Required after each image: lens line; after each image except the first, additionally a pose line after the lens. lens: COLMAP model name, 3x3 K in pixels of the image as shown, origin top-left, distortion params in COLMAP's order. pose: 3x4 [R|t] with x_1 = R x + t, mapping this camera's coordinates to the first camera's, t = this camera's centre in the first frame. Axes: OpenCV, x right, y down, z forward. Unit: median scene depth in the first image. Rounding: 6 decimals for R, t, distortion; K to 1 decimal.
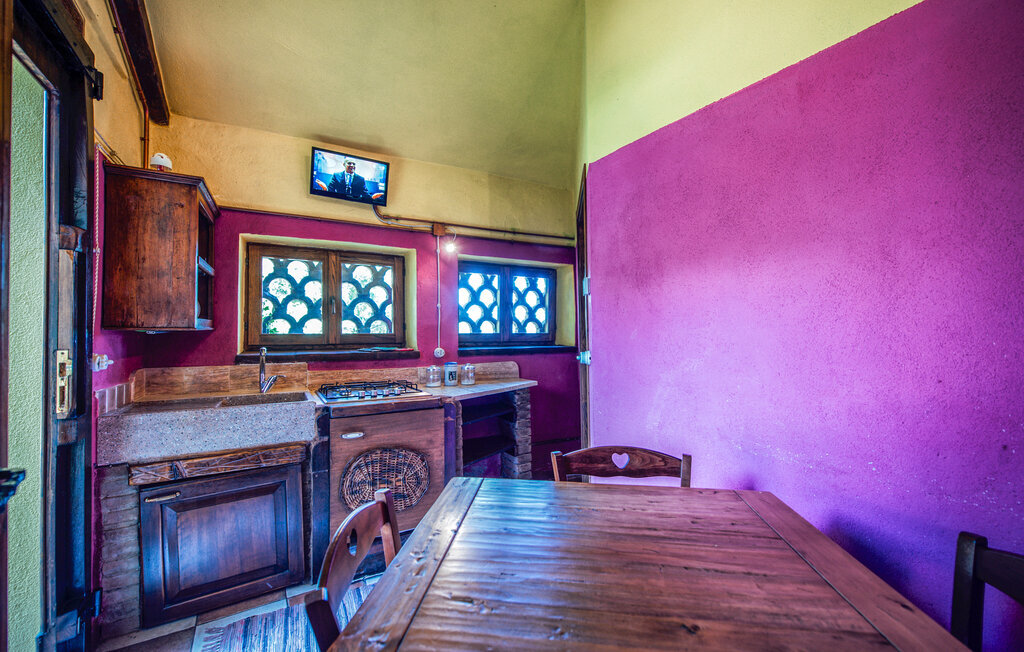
lens RADIAL K [[410.8, 0, 494.8], [0, 410.8, 325.1], [0, 0, 1]] dist [-0.000292, -0.000112]
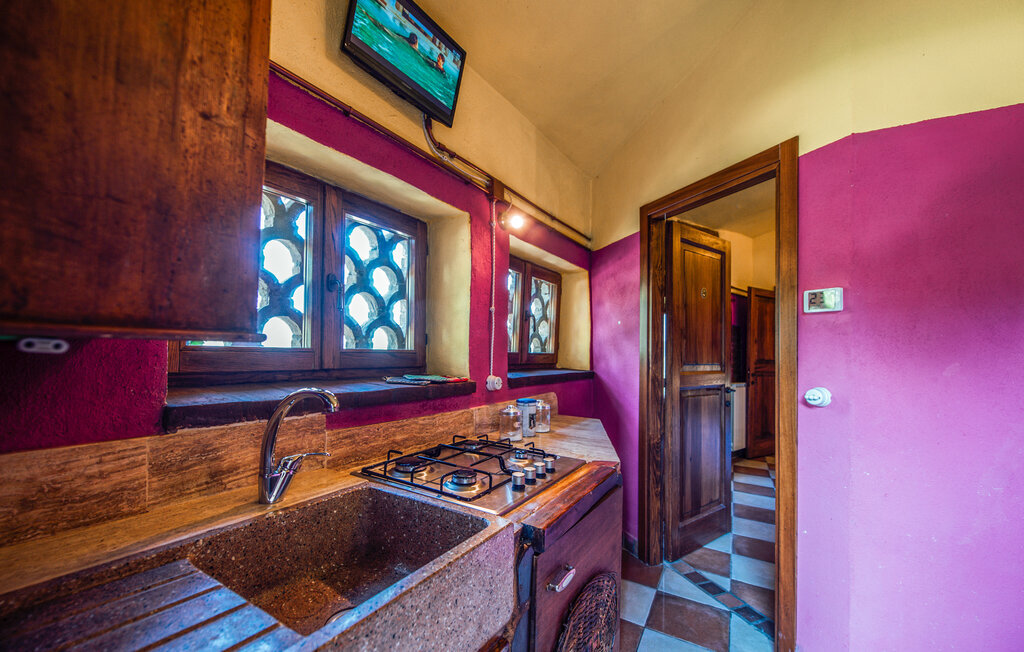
lens RADIAL K [[426.0, 0, 508.2], [0, 426.0, 333.6], [0, 0, 1]] dist [-0.002289, -0.000233]
pose [[0.864959, 0.046827, 0.499653, -0.446995], [-0.040548, 0.998903, -0.023423, 0.005900], [-0.500202, 0.000000, 0.865909, 0.422563]]
